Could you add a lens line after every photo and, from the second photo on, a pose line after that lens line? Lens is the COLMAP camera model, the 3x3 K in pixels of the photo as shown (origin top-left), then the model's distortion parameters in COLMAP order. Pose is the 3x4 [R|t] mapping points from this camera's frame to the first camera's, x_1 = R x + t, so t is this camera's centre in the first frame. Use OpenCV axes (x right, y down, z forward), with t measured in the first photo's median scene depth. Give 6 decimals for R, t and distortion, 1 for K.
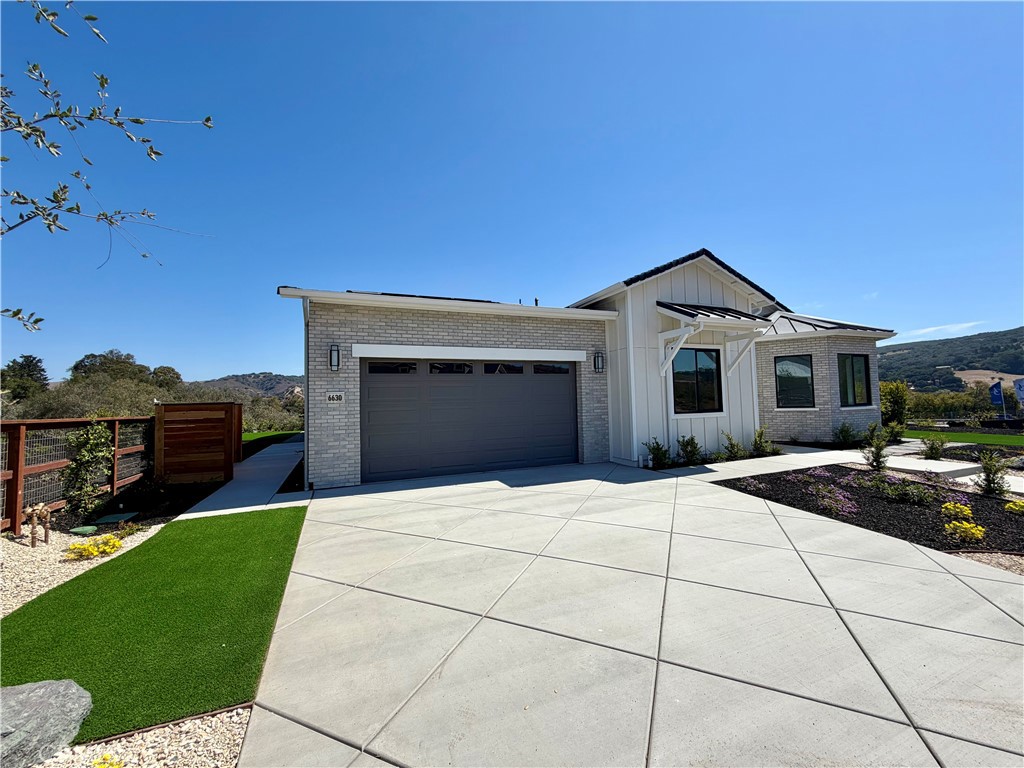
lens RADIAL K [[405.0, 0, 512.0], [0, 405.0, 383.4], [0, 0, 1]] dist [-0.000671, 0.000000]
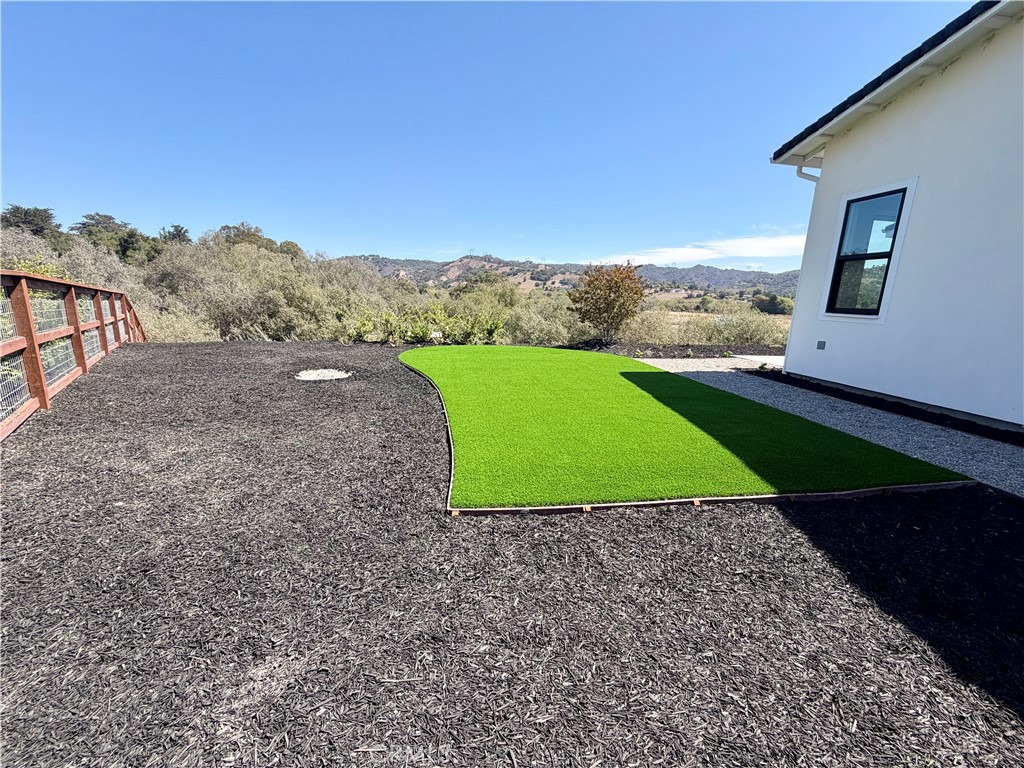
lens RADIAL K [[405.0, 0, 510.3], [0, 405.0, 385.1], [0, 0, 1]] dist [-0.000671, 0.000000]
pose [[0.972097, 0.107514, -0.208490, -0.079316], [-0.049407, 0.962686, 0.266074, 0.008354], [0.229317, -0.248349, 0.941136, 0.096627]]
